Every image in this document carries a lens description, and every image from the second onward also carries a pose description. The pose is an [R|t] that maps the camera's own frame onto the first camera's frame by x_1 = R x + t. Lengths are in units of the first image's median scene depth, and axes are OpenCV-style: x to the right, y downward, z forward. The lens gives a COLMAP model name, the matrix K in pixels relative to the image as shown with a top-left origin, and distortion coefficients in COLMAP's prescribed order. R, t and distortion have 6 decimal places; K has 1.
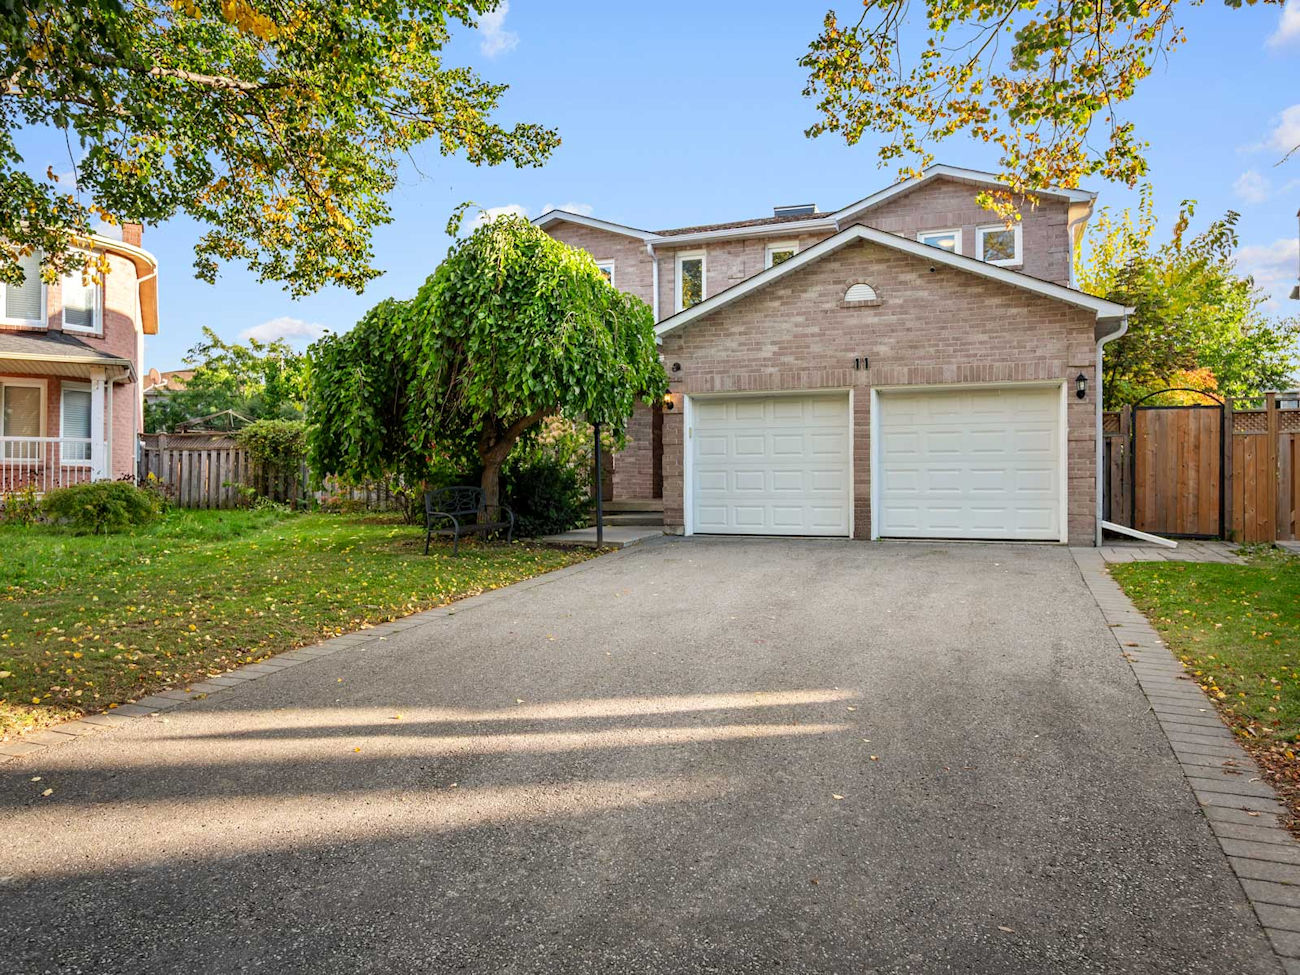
lens RADIAL K [[901.7, 0, 650.0], [0, 901.7, 487.5], [0, 0, 1]] dist [-0.002474, -0.000293]
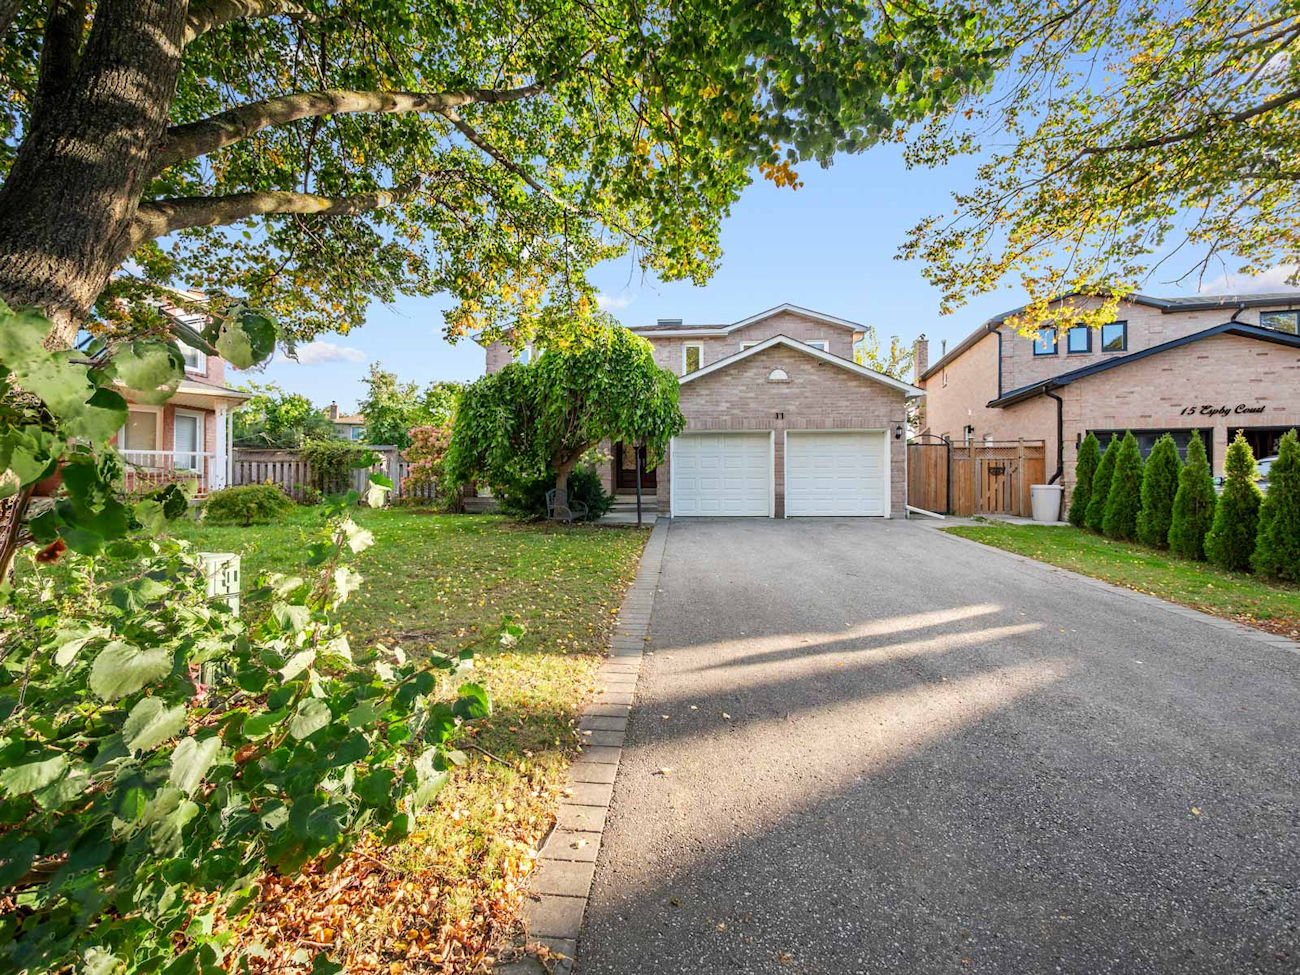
lens RADIAL K [[548.1, 0, 649.0], [0, 548.1, 481.7], [0, 0, 1]] dist [-0.005214, 0.000243]
pose [[0.959292, -0.000317, 0.282415, -0.299847], [0.003579, 0.999933, -0.011035, -0.001229], [-0.282392, 0.011597, 0.959229, 0.070172]]
